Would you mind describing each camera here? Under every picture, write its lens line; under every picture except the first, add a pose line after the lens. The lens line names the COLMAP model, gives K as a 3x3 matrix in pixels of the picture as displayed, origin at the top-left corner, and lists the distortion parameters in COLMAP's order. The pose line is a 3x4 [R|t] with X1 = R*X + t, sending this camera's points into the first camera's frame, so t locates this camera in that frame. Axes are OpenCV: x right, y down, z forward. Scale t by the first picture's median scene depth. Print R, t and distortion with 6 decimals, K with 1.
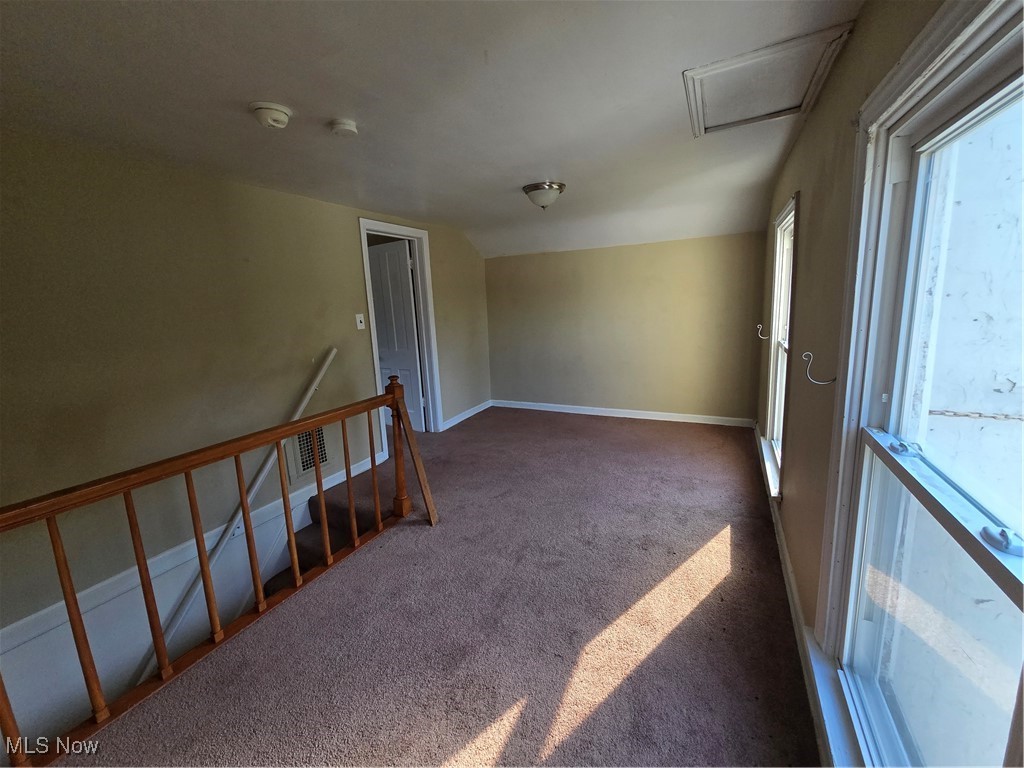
lens RADIAL K [[420.4, 0, 513.5], [0, 420.4, 373.8], [0, 0, 1]] dist [-0.000871, 0.000014]
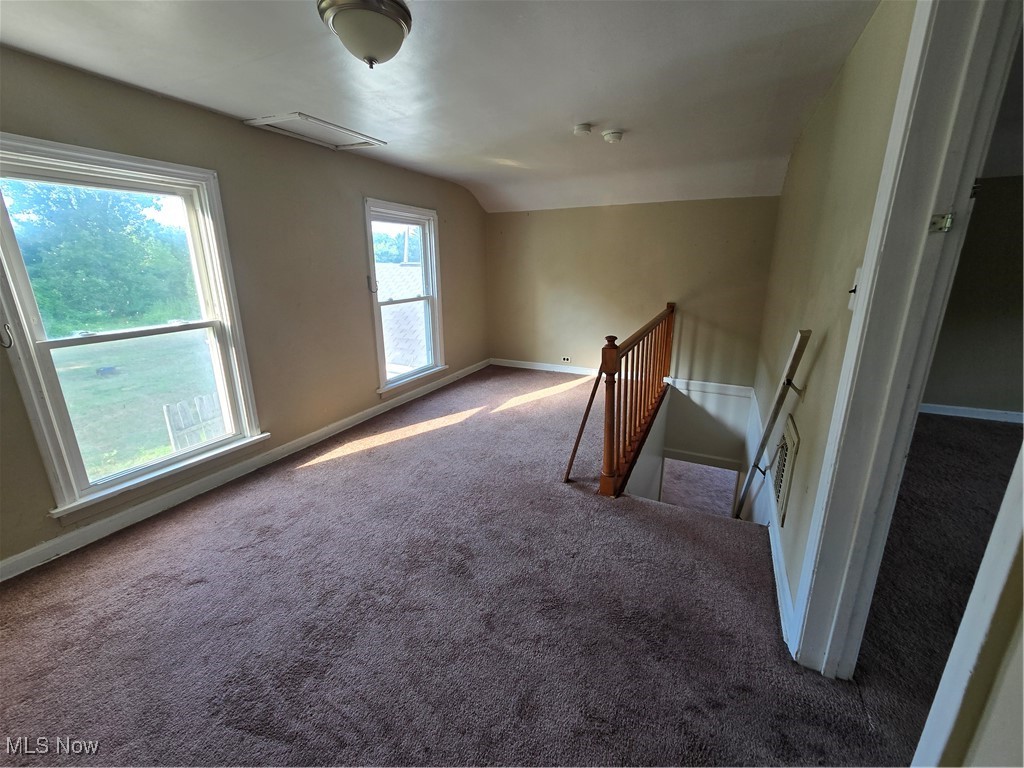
lens RADIAL K [[420.4, 0, 513.5], [0, 420.4, 373.8], [0, 0, 1]] dist [-0.000871, 0.000014]
pose [[-0.998429, 0.052538, 0.019485, -0.119218], [0.055840, 0.903898, 0.424087, -0.357282], [0.004668, 0.424509, -0.905412, 2.138052]]
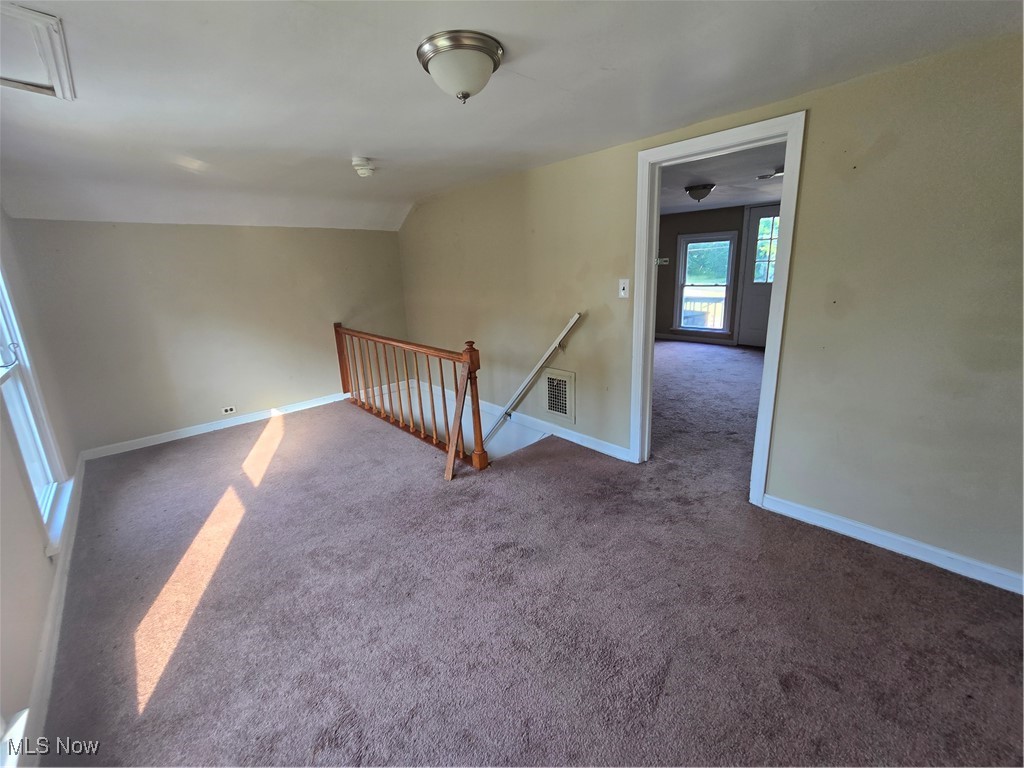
lens RADIAL K [[420.4, 0, 513.5], [0, 420.4, 373.8], [0, 0, 1]] dist [-0.000871, 0.000014]
pose [[-0.363909, 0.282185, -0.887661, 0.780005], [-0.109243, 0.933496, 0.341542, -0.355151], [0.925006, 0.221261, -0.308881, 1.715097]]
